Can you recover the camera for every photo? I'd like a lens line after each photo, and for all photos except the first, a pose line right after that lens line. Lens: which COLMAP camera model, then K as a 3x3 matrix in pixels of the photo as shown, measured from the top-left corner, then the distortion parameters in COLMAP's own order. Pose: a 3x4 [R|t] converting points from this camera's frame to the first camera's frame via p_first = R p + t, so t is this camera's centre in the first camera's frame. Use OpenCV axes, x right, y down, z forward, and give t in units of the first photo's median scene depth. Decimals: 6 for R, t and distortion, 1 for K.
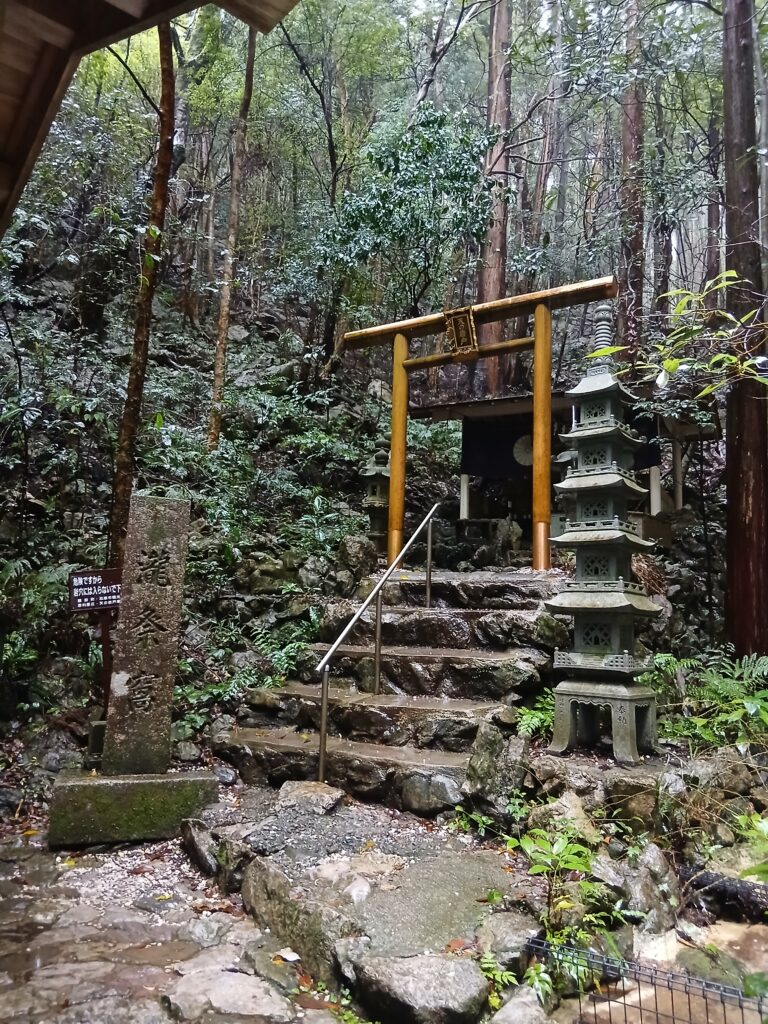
lens RADIAL K [[771.9, 0, 383.4], [0, 771.9, 514.4], [0, 0, 1]] dist [0.004245, 0.000396]
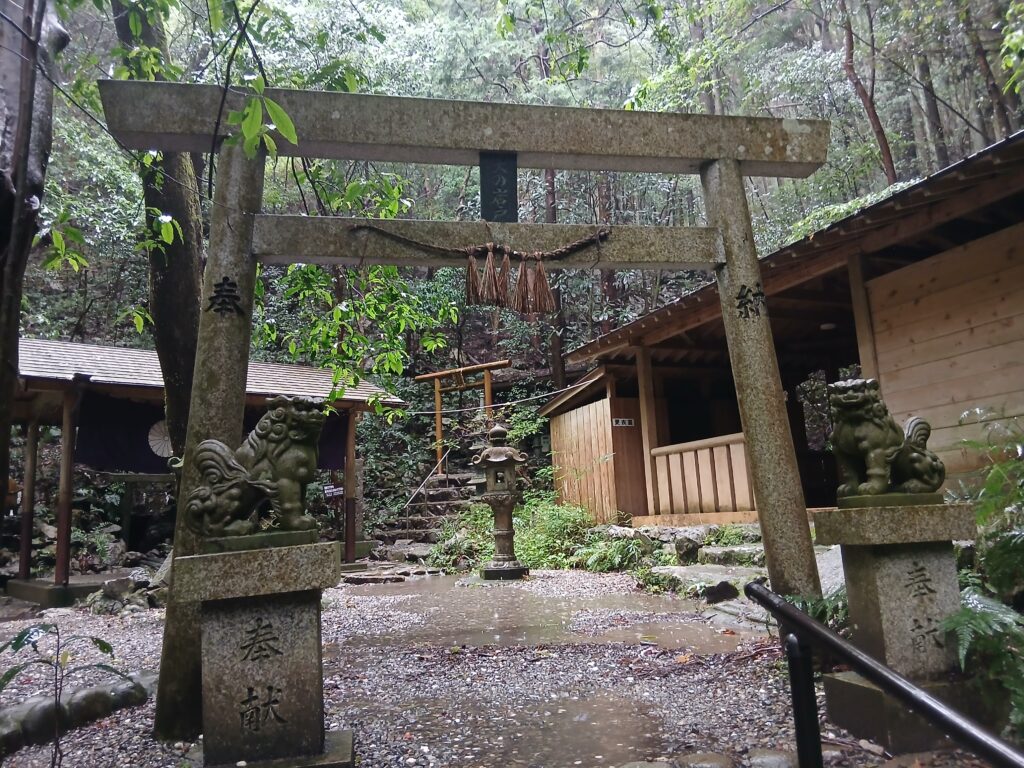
lens RADIAL K [[771.9, 0, 512.9], [0, 771.9, 380.3], [0, 0, 1]] dist [0.004245, 0.000396]
pose [[0.996953, -0.077923, 0.003602, 0.312003], [0.078000, 0.996382, -0.033746, -0.152657], [-0.000959, 0.033924, 0.999424, -1.788405]]
